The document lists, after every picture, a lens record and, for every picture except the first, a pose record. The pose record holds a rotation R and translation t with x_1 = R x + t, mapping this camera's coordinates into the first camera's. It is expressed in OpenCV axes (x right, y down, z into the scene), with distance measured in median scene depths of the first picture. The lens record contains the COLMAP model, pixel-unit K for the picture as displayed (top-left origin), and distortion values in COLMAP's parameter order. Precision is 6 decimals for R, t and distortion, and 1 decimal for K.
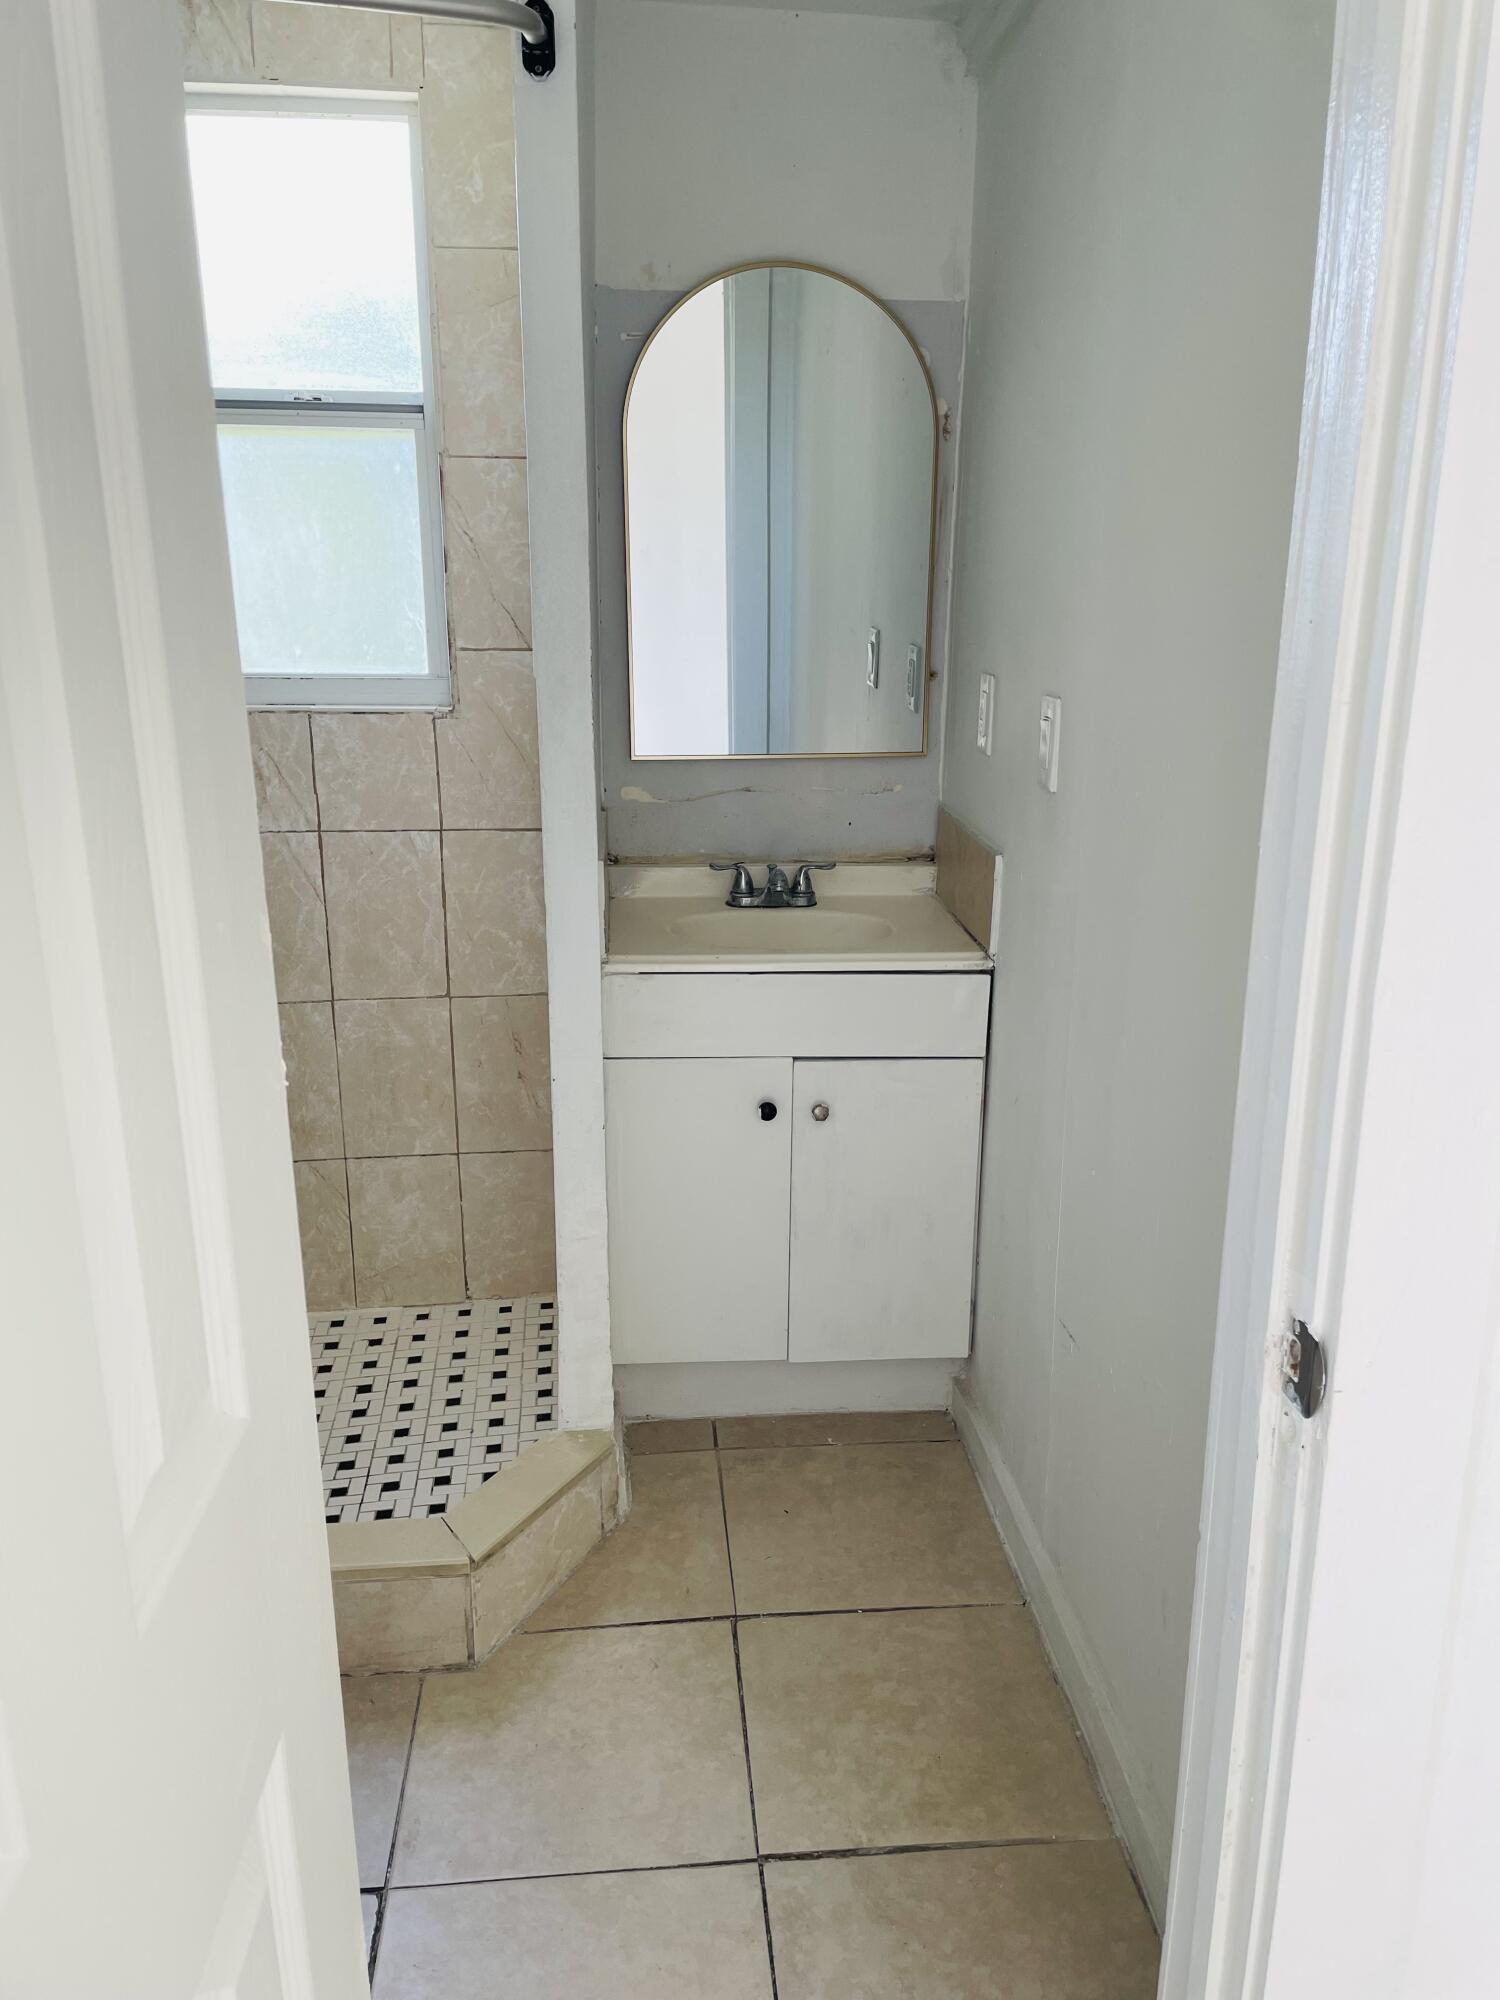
lens RADIAL K [[1506.7, 0, 747.0], [0, 1506.7, 994.8], [0, 0, 1]] dist [0.070250, -0.078634]
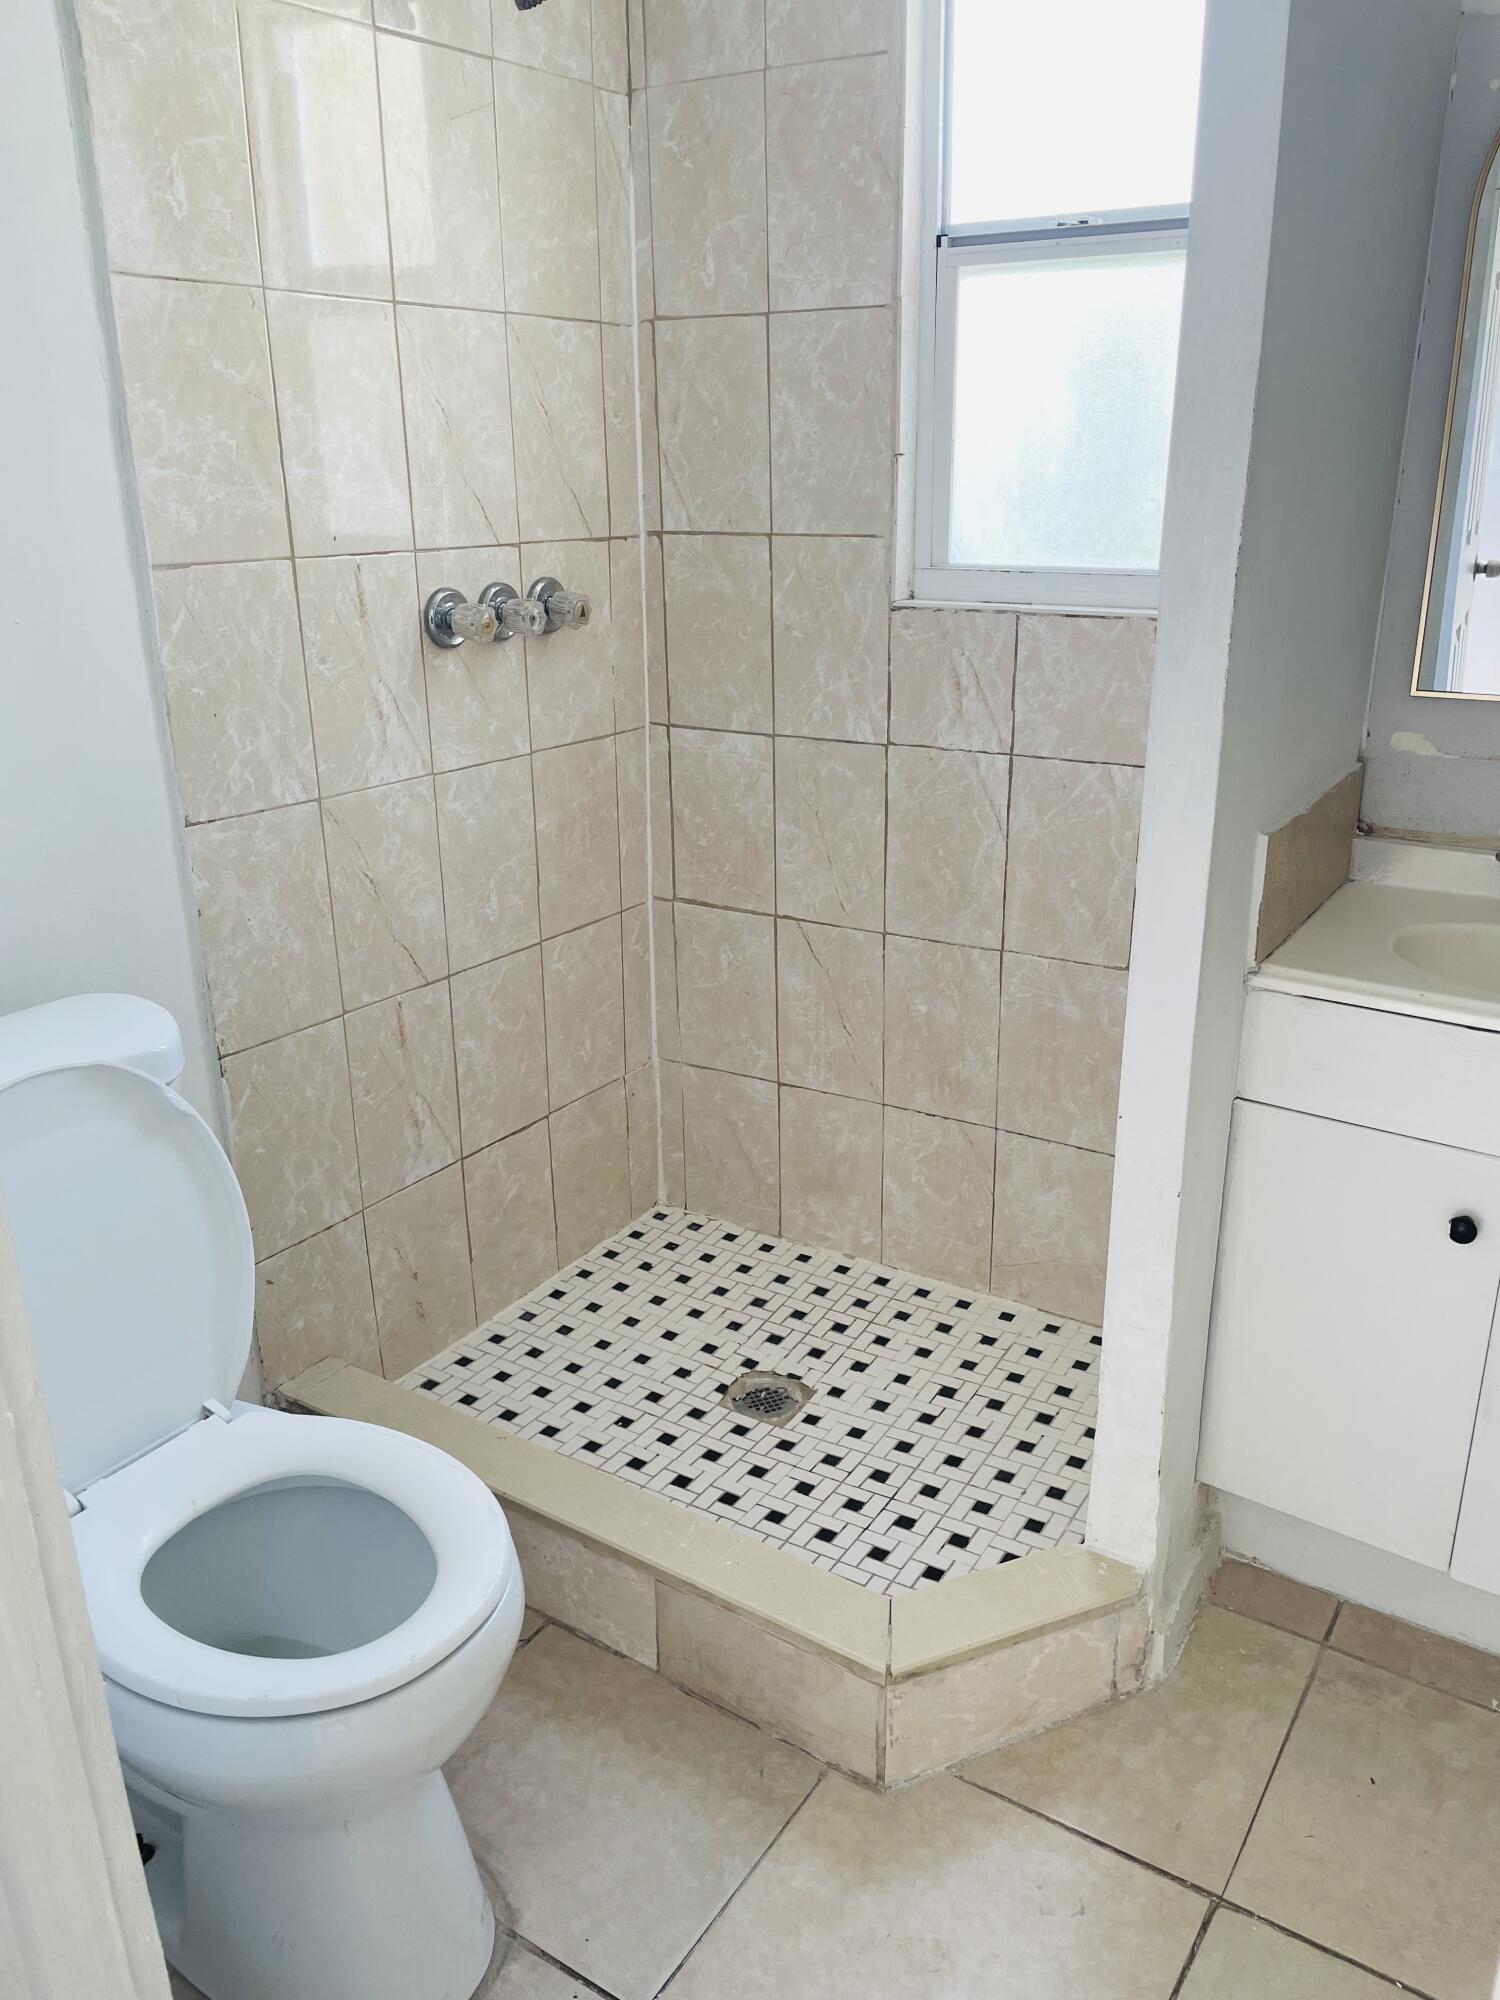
lens RADIAL K [[1506.7, 0, 747.9], [0, 1506.7, 997.1], [0, 0, 1]] dist [0.070250, -0.078634]
pose [[0.790484, 0.192609, -0.581409, 0.126457], [-0.152375, 0.981265, 0.117905, -0.052753], [0.593226, -0.004610, 0.805023, 0.228395]]
